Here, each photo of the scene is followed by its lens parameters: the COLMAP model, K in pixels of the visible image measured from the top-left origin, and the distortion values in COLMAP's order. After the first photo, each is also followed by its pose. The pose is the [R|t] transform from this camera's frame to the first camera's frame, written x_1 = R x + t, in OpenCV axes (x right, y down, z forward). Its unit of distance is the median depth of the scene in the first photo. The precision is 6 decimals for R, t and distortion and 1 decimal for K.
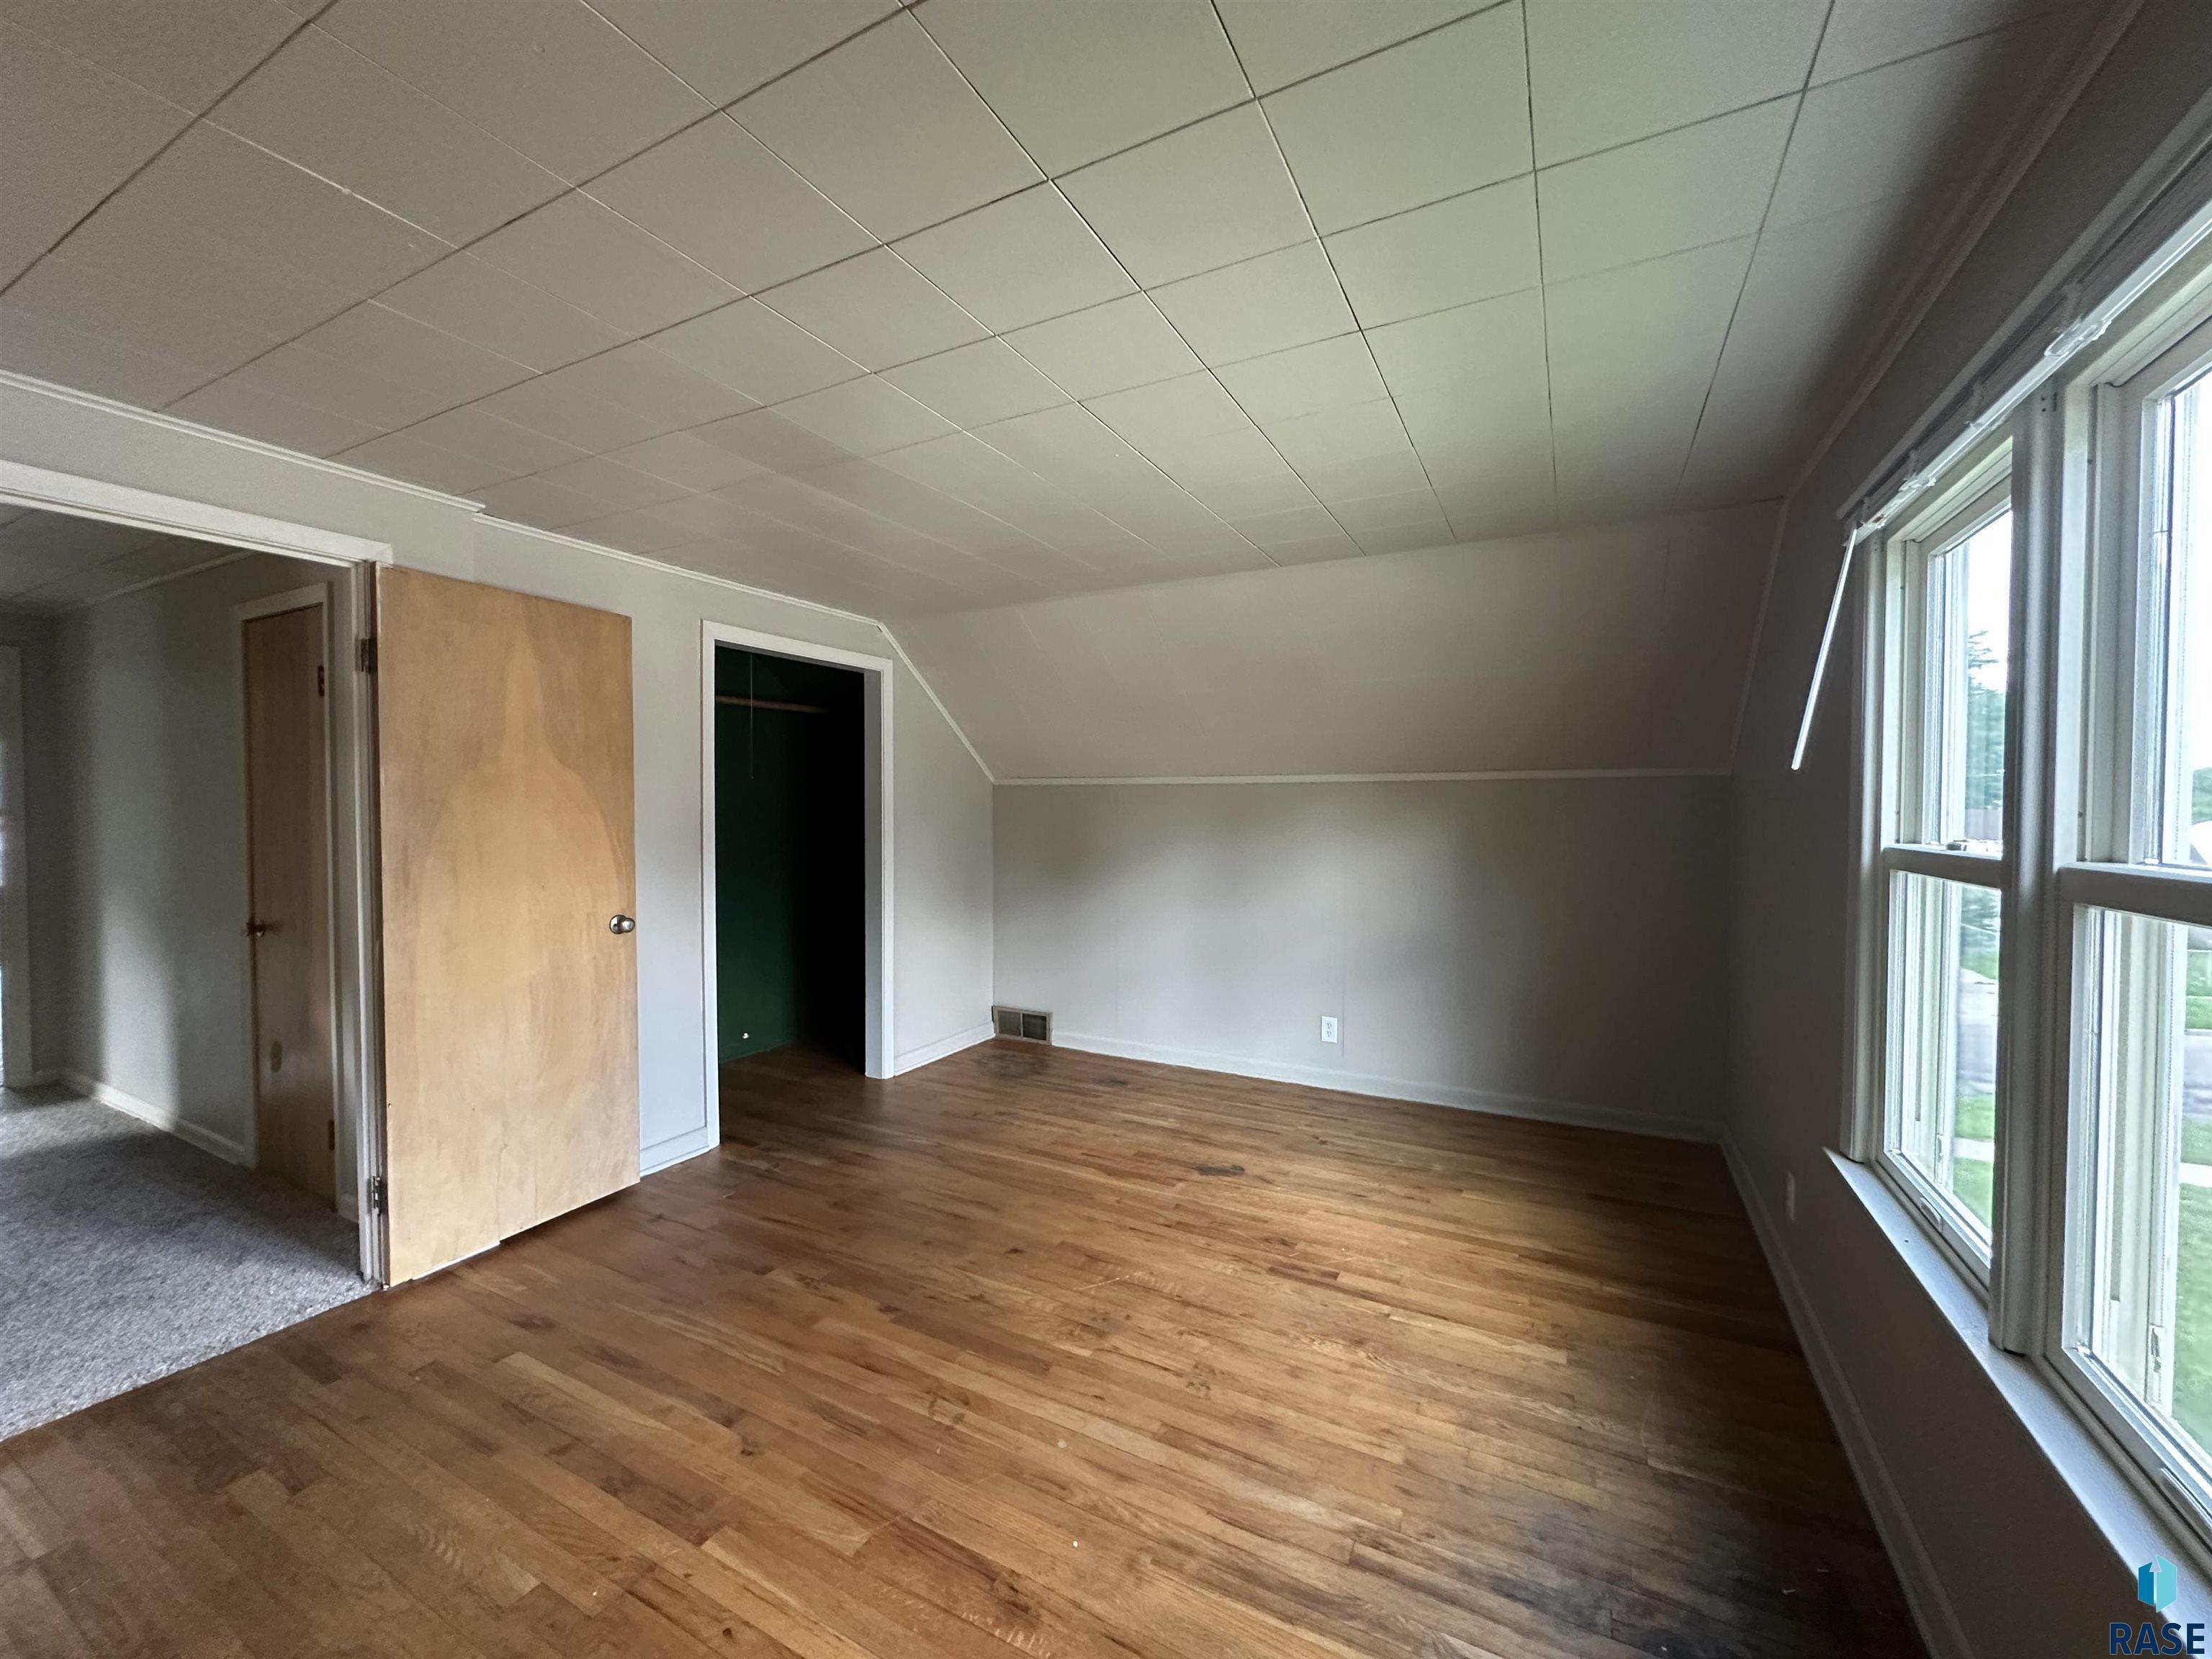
lens RADIAL K [[879.4, 0, 1103.1], [0, 879.4, 831.2], [0, 0, 1]] dist [-0.003239, 0.000189]
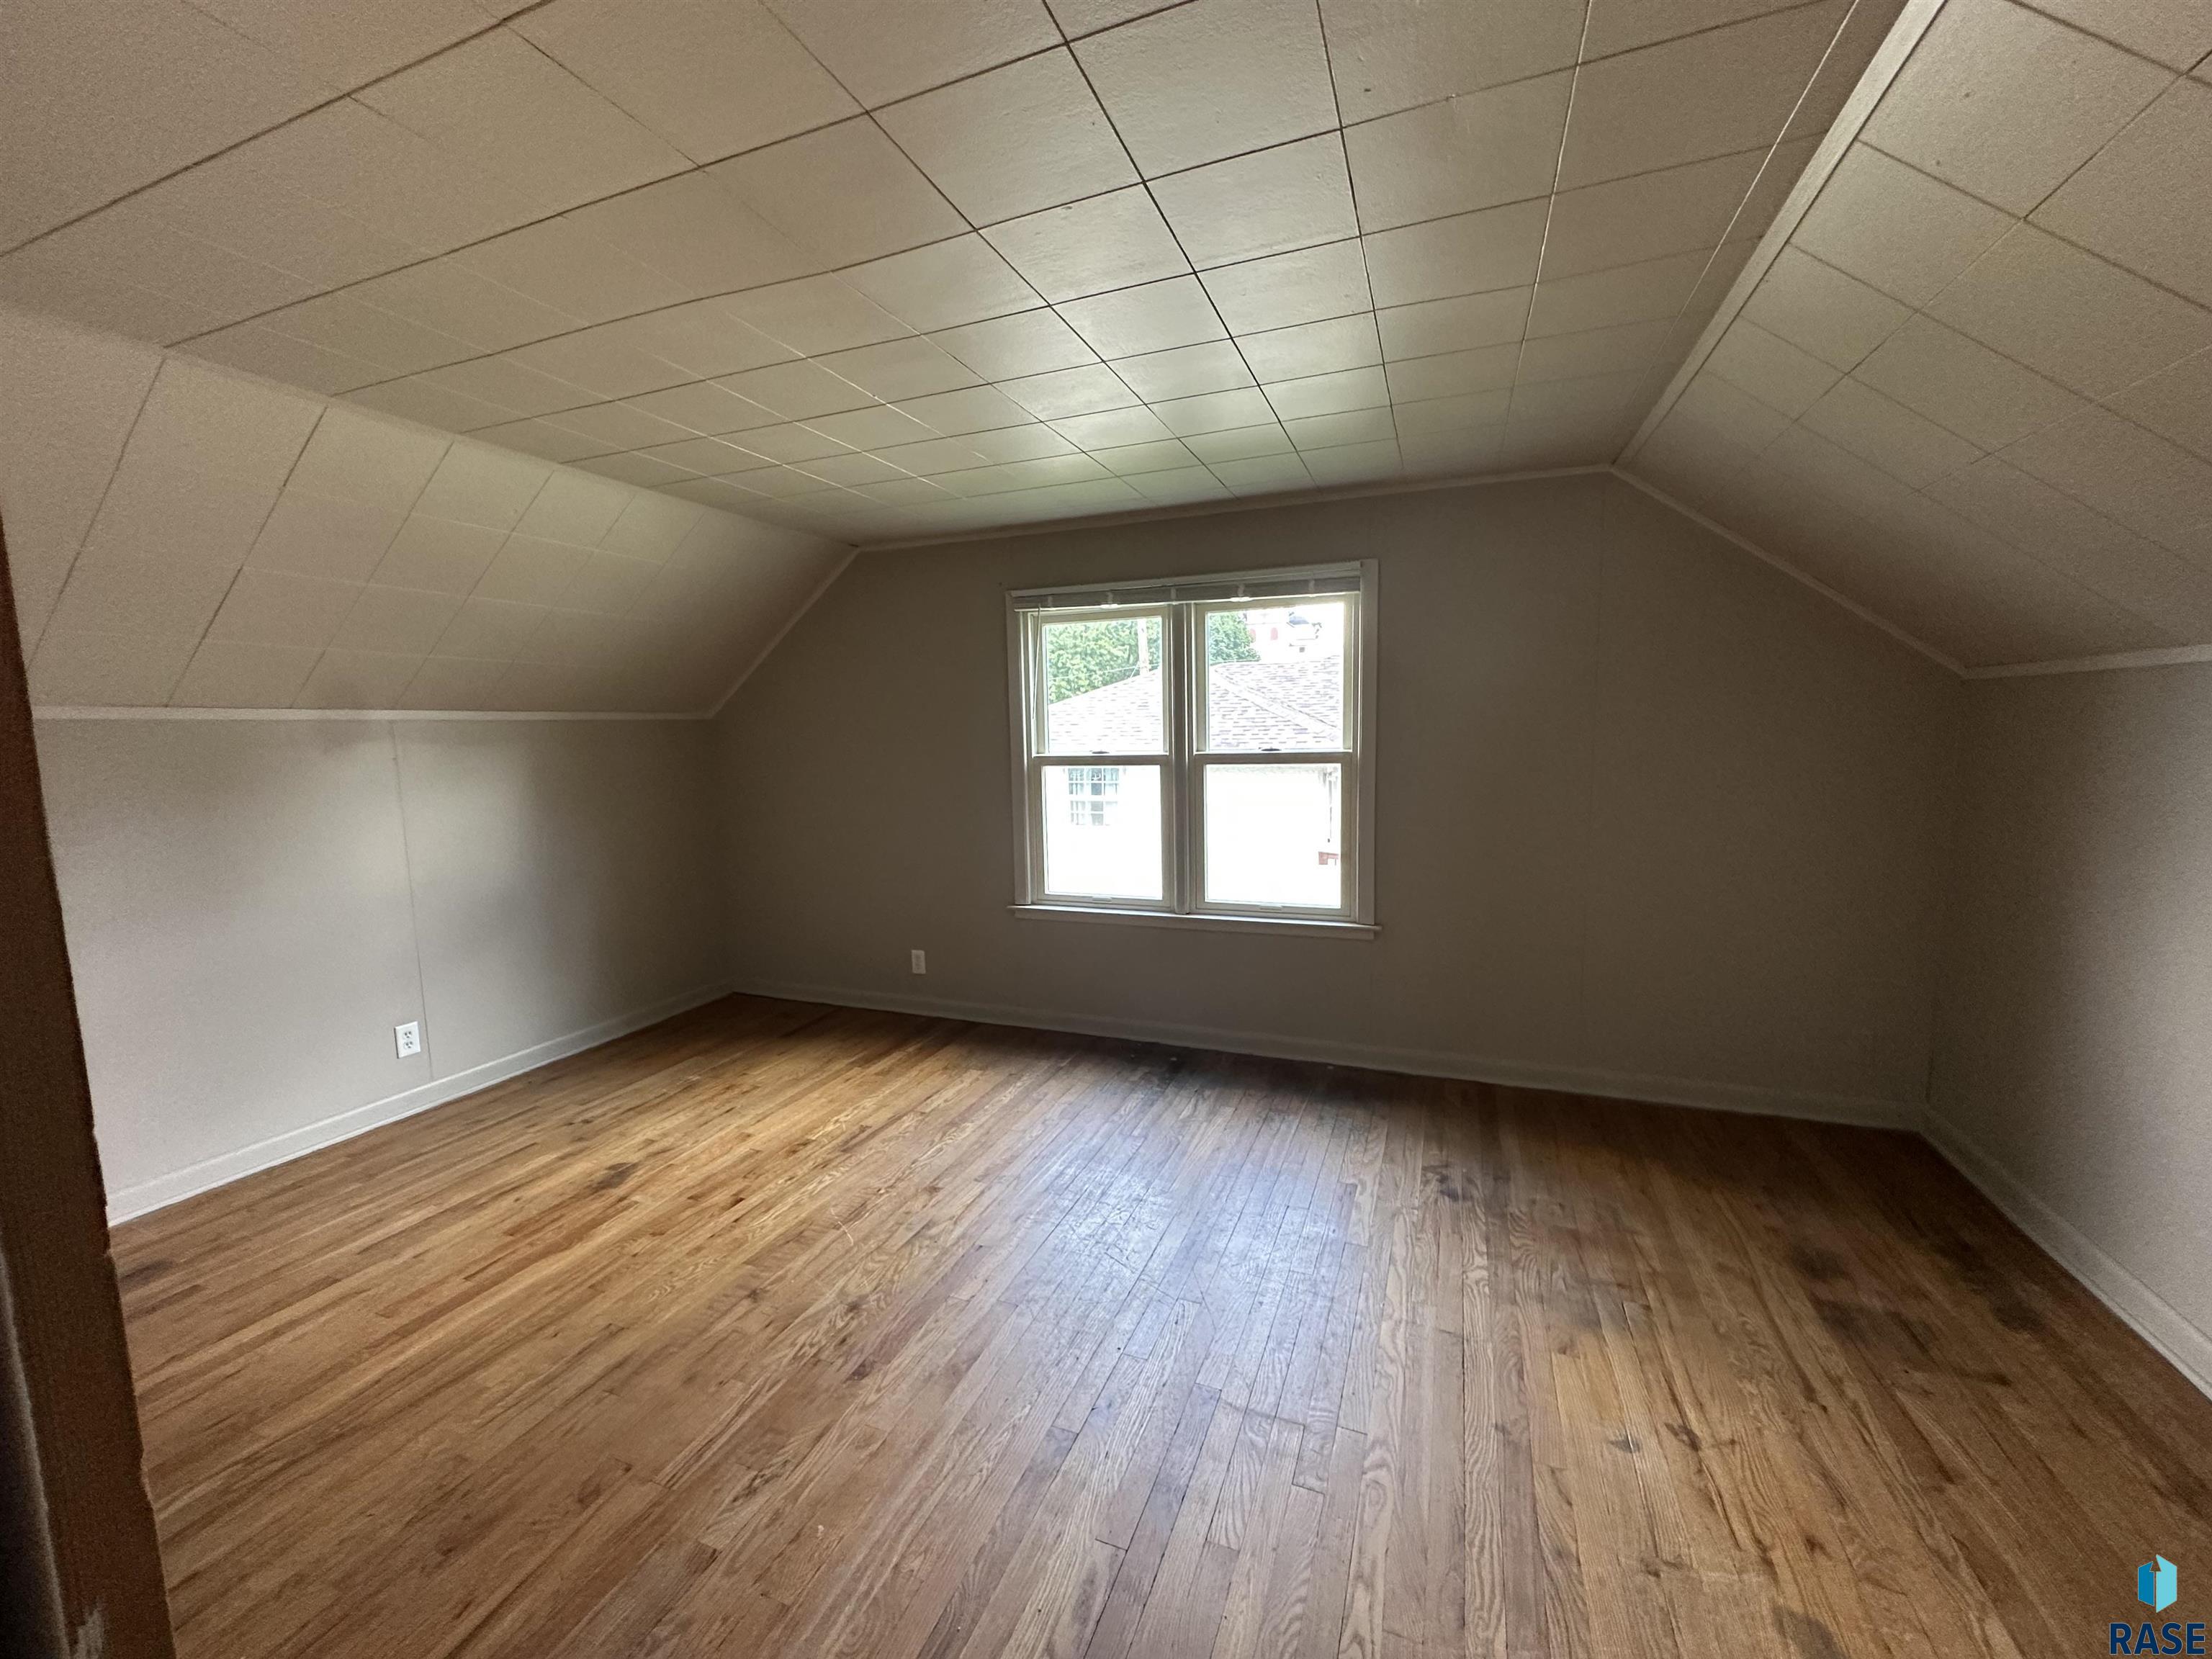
lens RADIAL K [[879.4, 0, 1100.2], [0, 879.4, 831.0], [0, 0, 1]] dist [-0.003239, 0.000189]
pose [[-0.105668, -0.111366, 0.988146, -0.739121], [0.048748, 0.991934, 0.117006, -0.024976], [-0.993206, 0.060533, -0.099387, 0.607409]]
